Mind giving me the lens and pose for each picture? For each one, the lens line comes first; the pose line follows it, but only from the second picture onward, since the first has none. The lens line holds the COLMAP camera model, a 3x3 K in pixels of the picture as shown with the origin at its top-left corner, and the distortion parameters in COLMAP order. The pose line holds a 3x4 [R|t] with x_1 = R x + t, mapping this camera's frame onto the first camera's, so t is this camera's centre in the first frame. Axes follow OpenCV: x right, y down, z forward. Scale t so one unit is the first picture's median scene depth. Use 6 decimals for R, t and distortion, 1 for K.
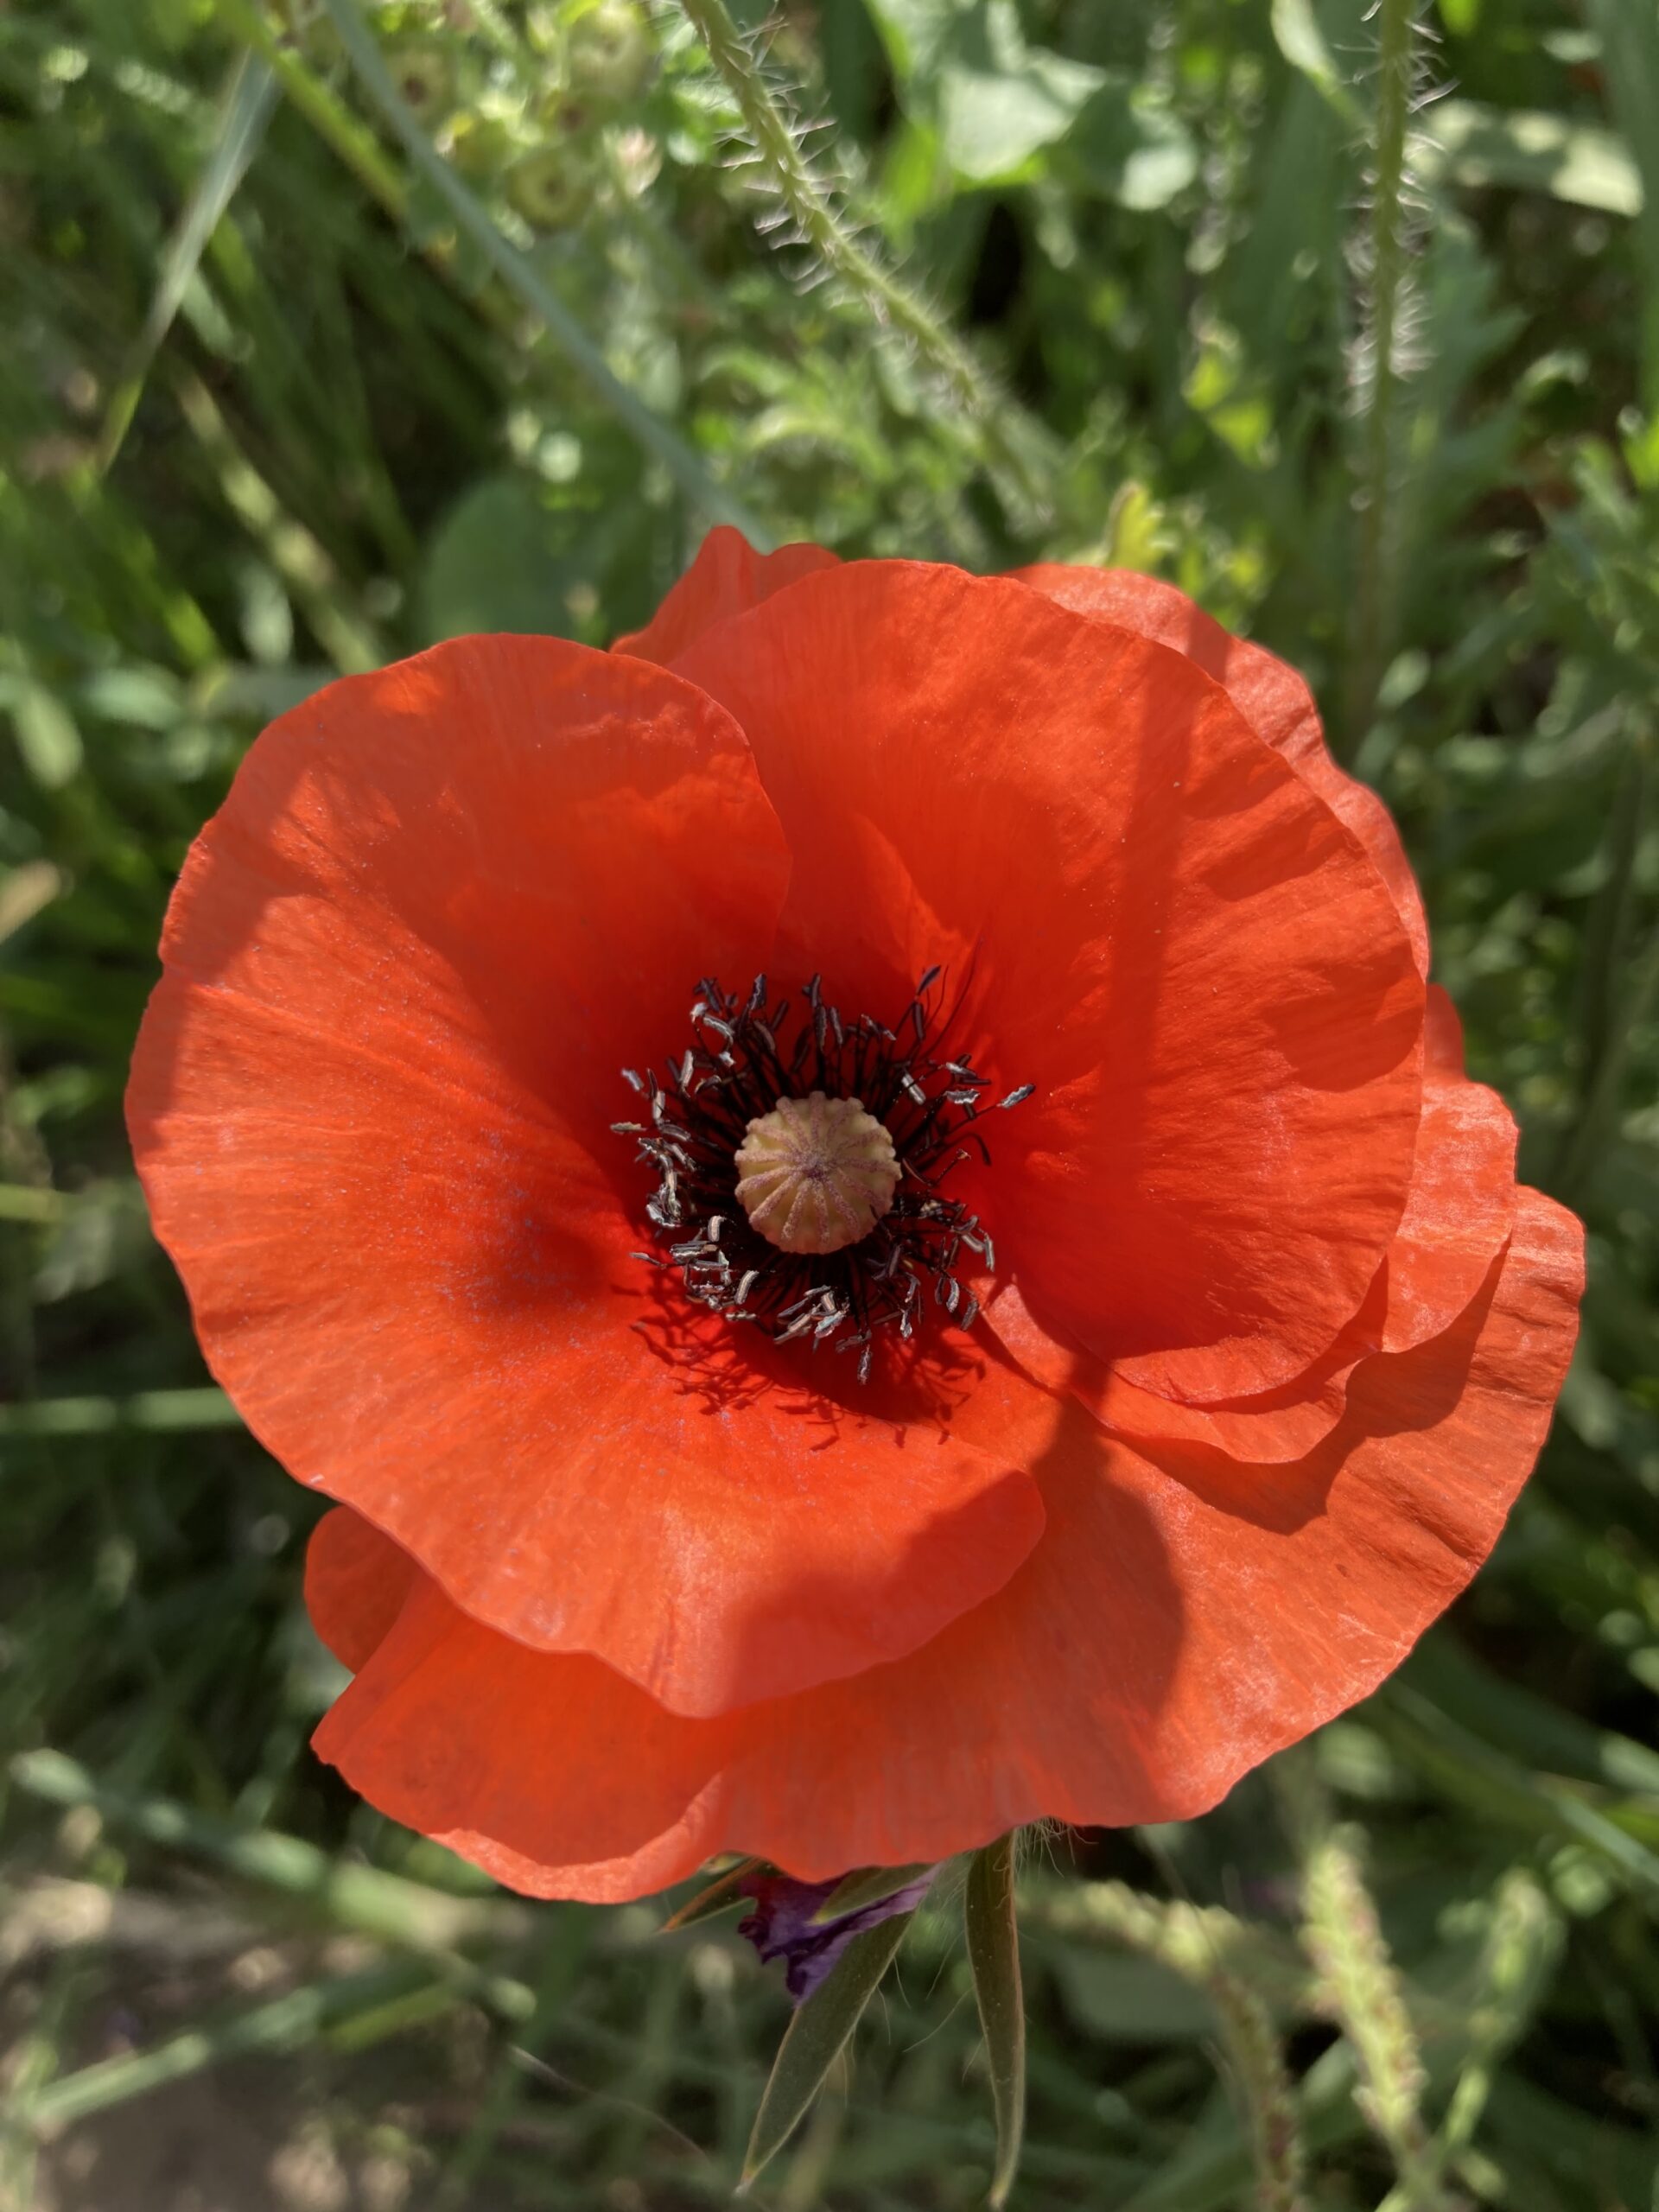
lens RADIAL K [[1881.0, 0, 836.4], [0, 1881.0, 1117.9], [0, 0, 1]] dist [0.001563, -0.051521]
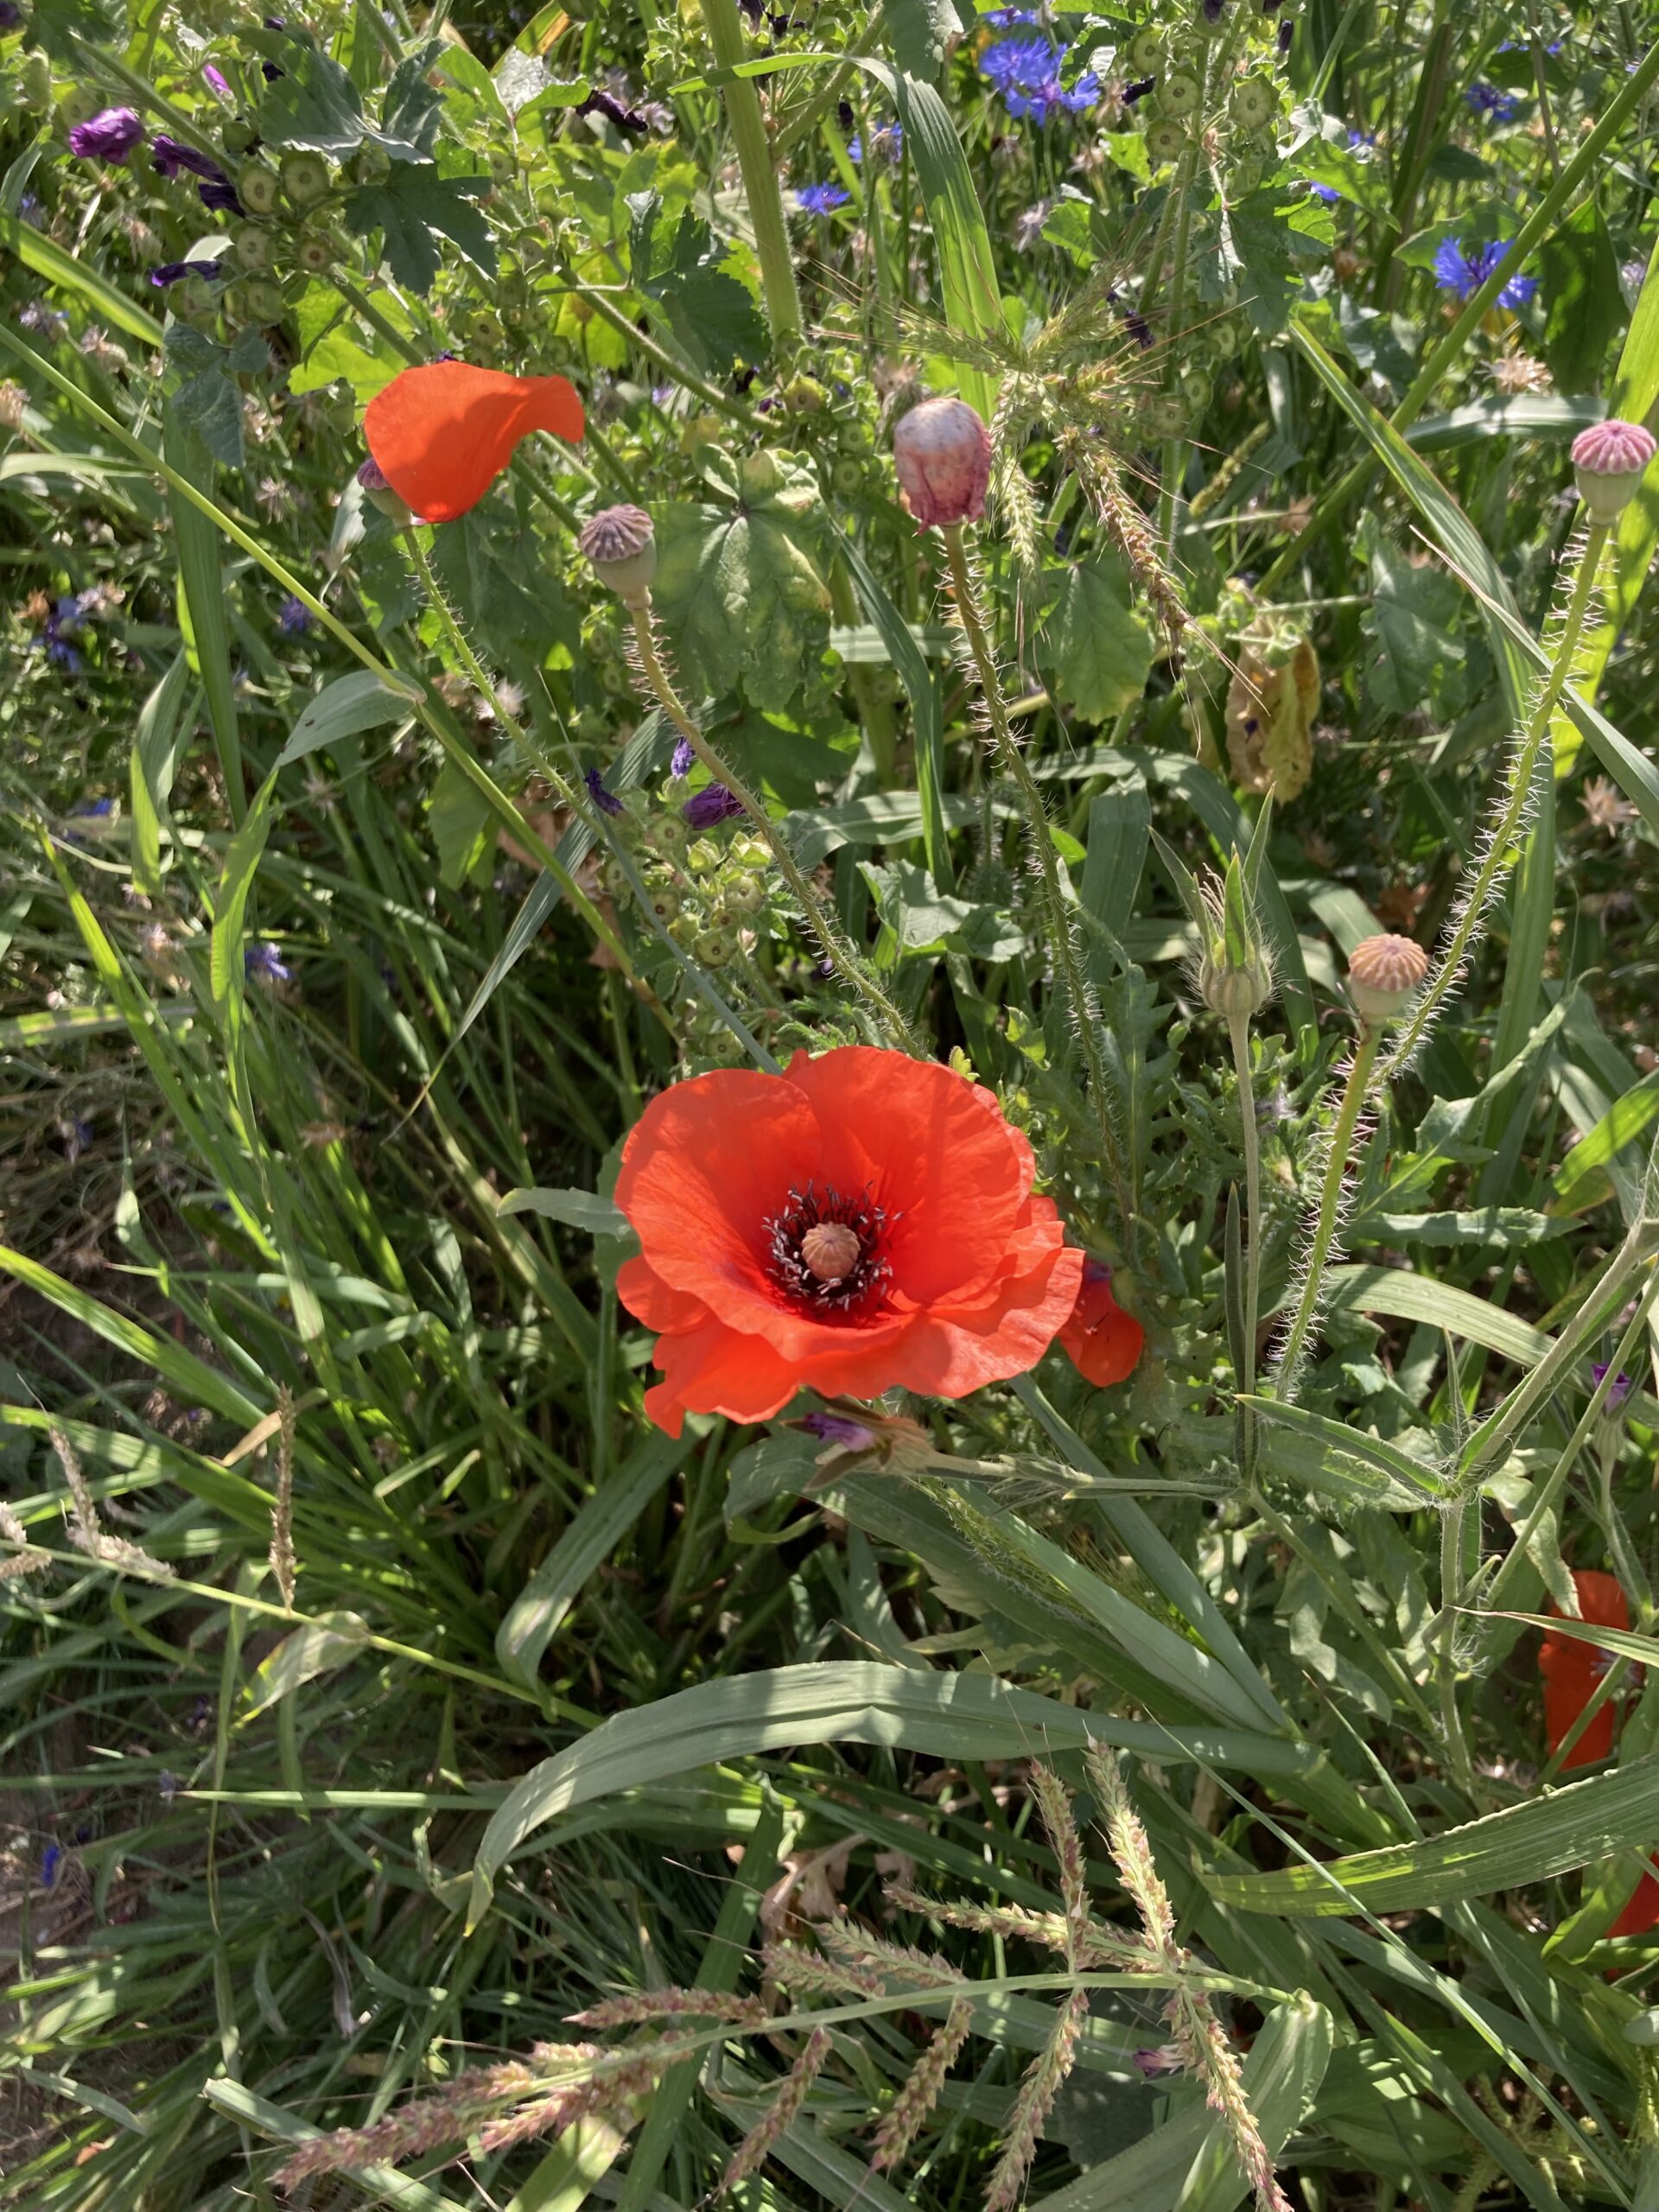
lens RADIAL K [[1881.0, 0, 836.4], [0, 1881.0, 1117.9], [0, 0, 1]] dist [0.001563, -0.051521]
pose [[0.999950, 0.005935, -0.008090, 0.010685], [-0.008562, 0.925139, -0.379531, 0.486543], [0.005232, 0.379582, 0.925143, -0.899839]]
